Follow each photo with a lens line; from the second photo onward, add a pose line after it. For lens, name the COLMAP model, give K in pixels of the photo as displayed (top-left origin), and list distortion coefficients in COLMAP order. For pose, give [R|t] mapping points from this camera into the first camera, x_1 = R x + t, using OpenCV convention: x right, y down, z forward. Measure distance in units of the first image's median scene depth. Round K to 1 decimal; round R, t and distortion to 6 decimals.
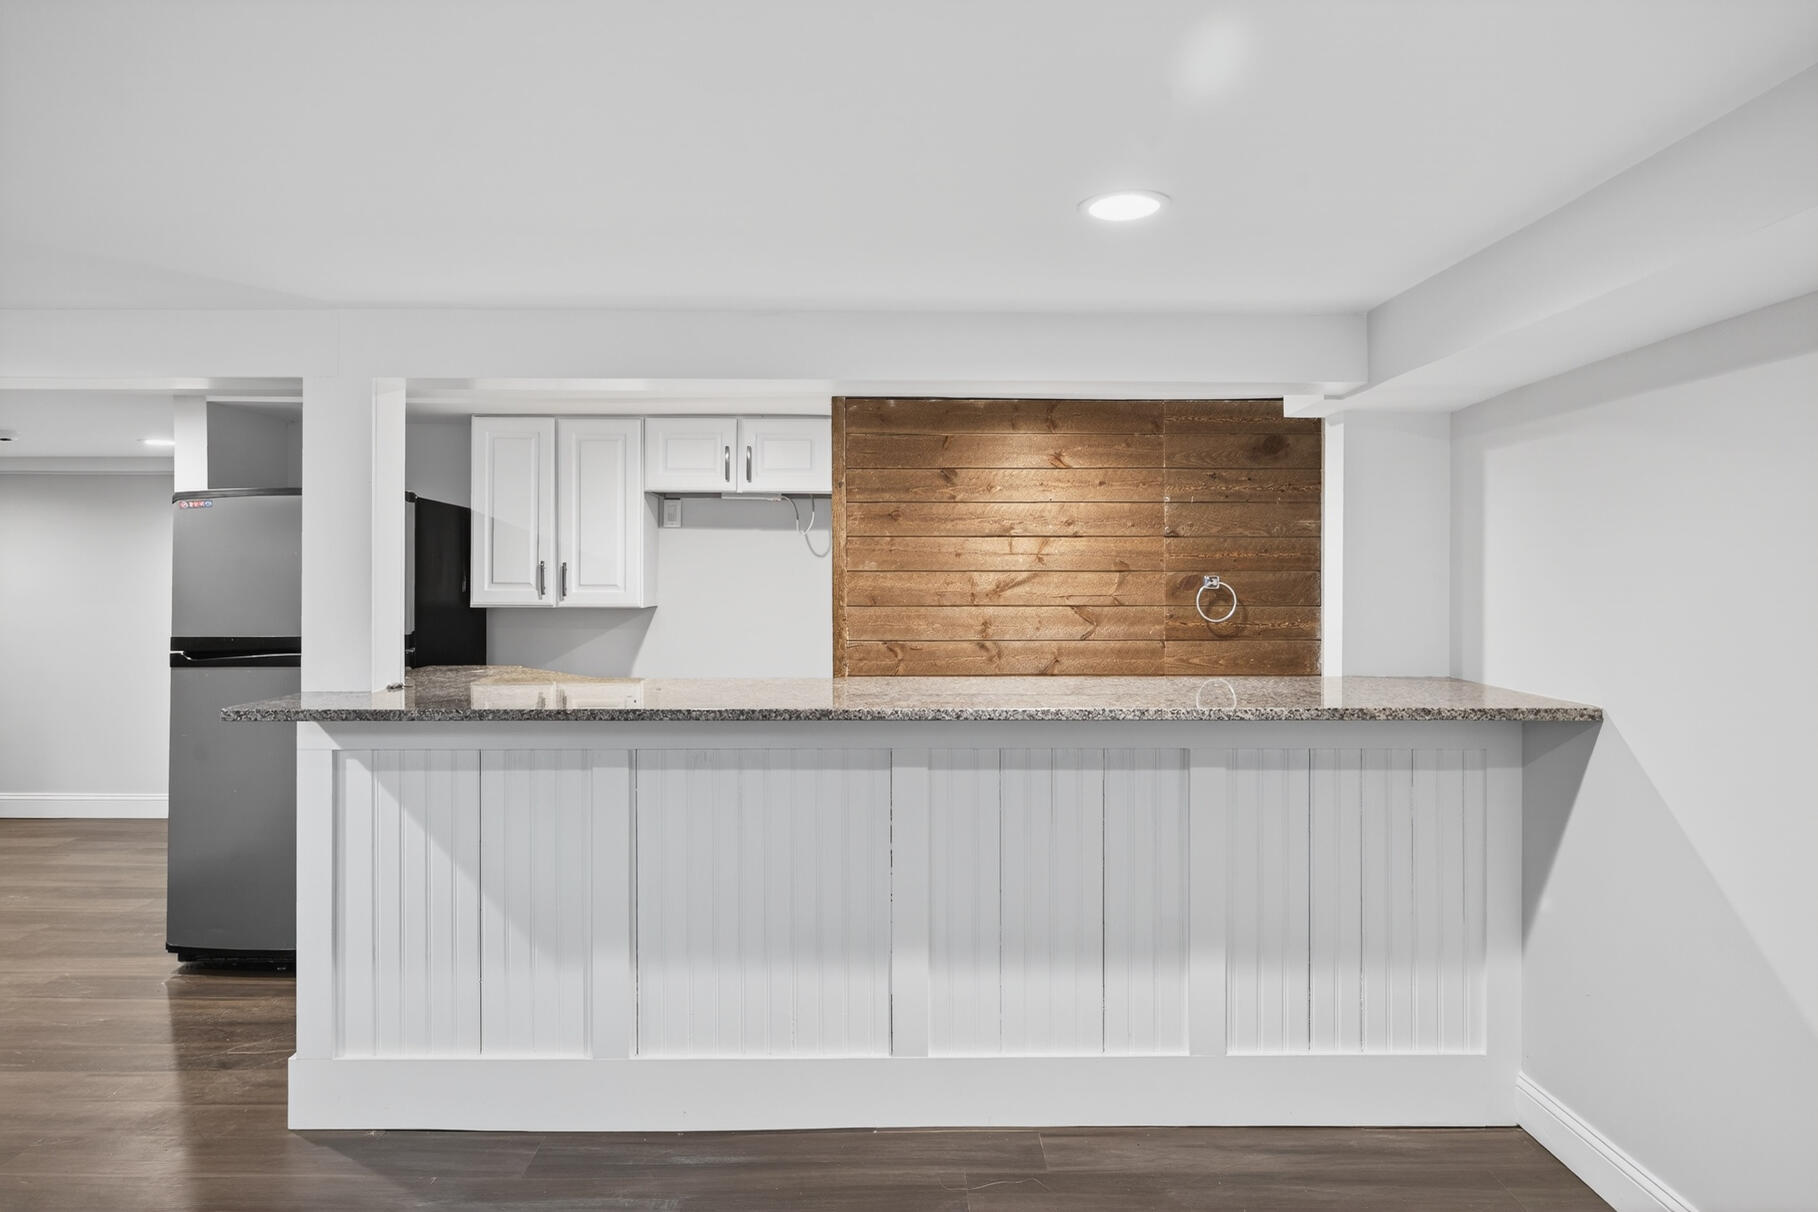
lens RADIAL K [[1073.2, 0, 909.5], [0, 1073.2, 593.4], [0, 0, 1]] dist [0.004678, 0.006732]
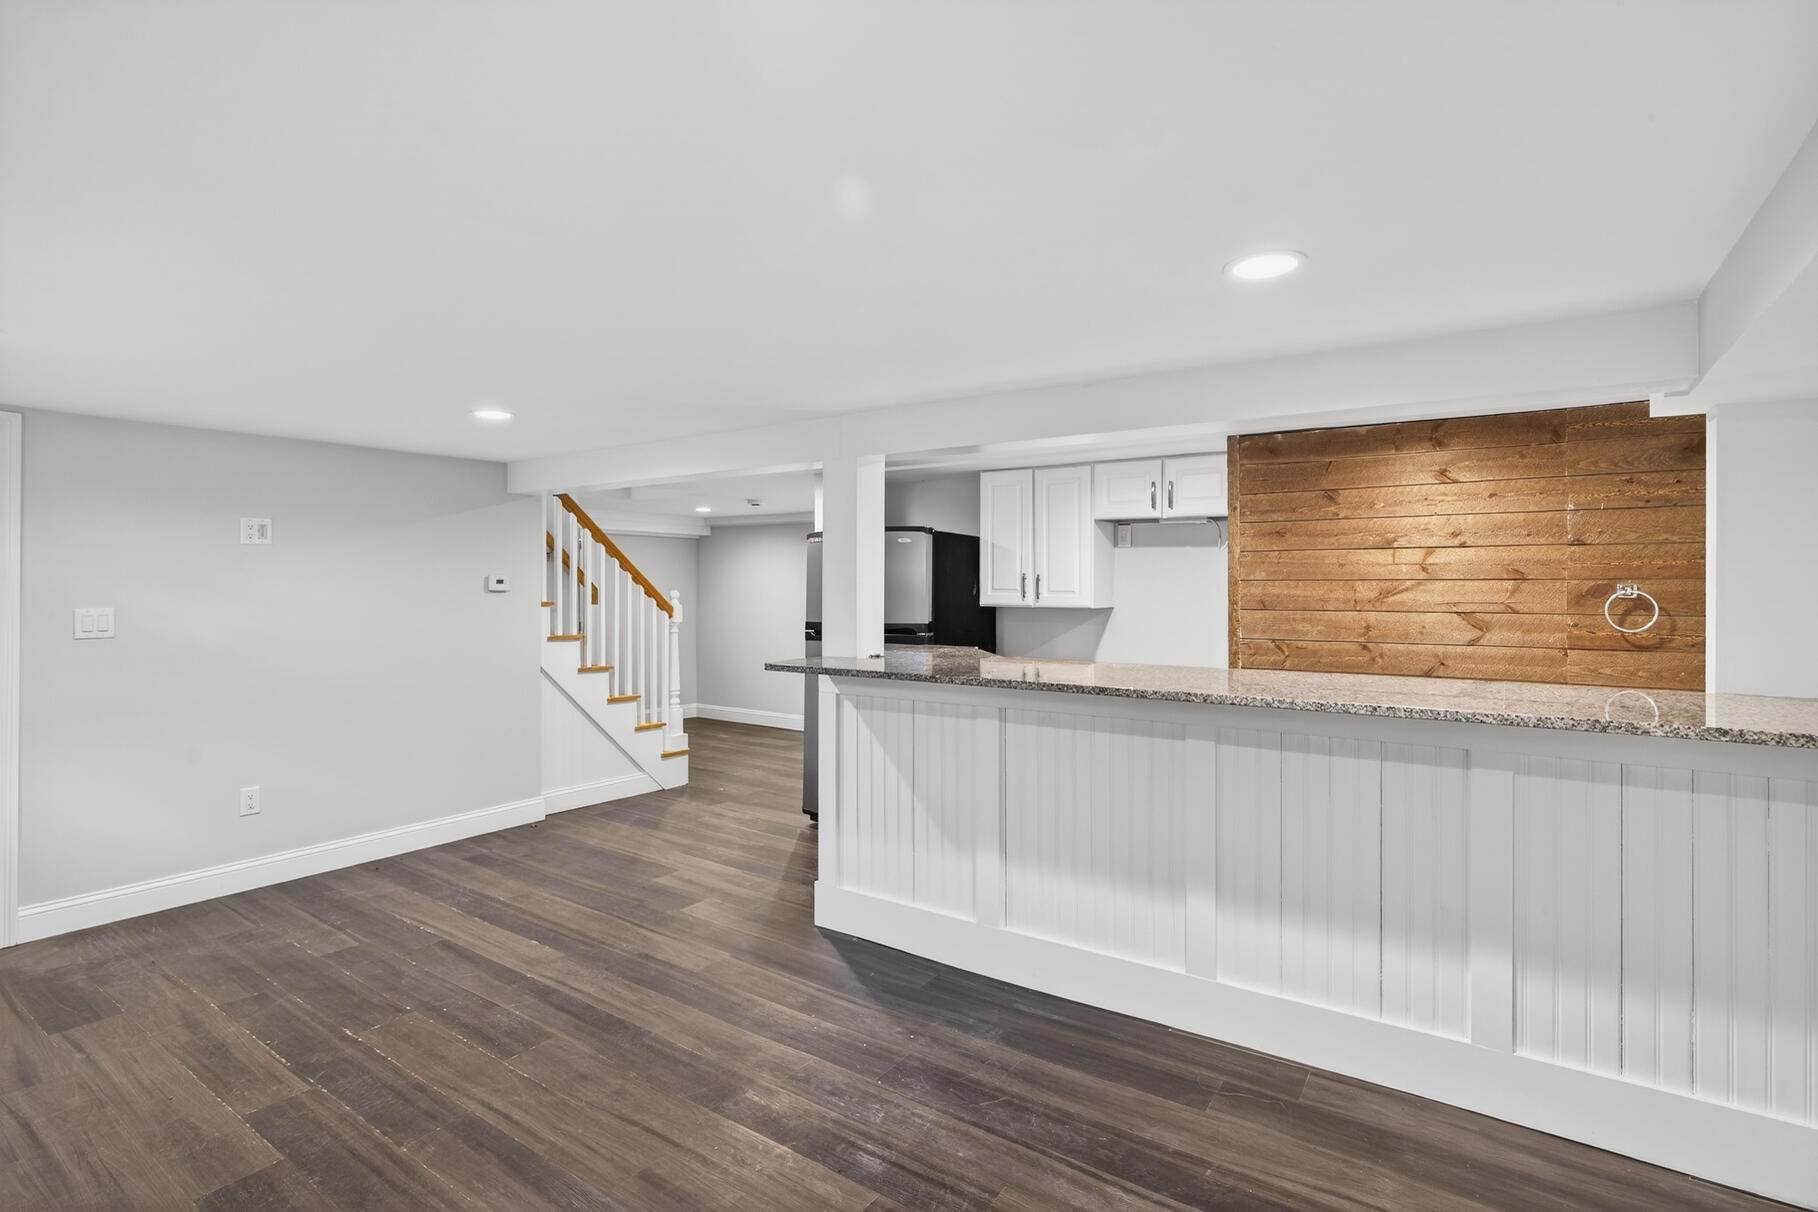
lens RADIAL K [[852.3, 0, 912.9], [0, 852.3, 597.3], [0, 0, 1]] dist [0.005946, 0.002610]
pose [[0.837747, 0.008943, -0.545986, 0.192404], [-0.009343, 0.999954, 0.002043, -0.000233], [0.545979, 0.003389, 0.837792, 0.003592]]
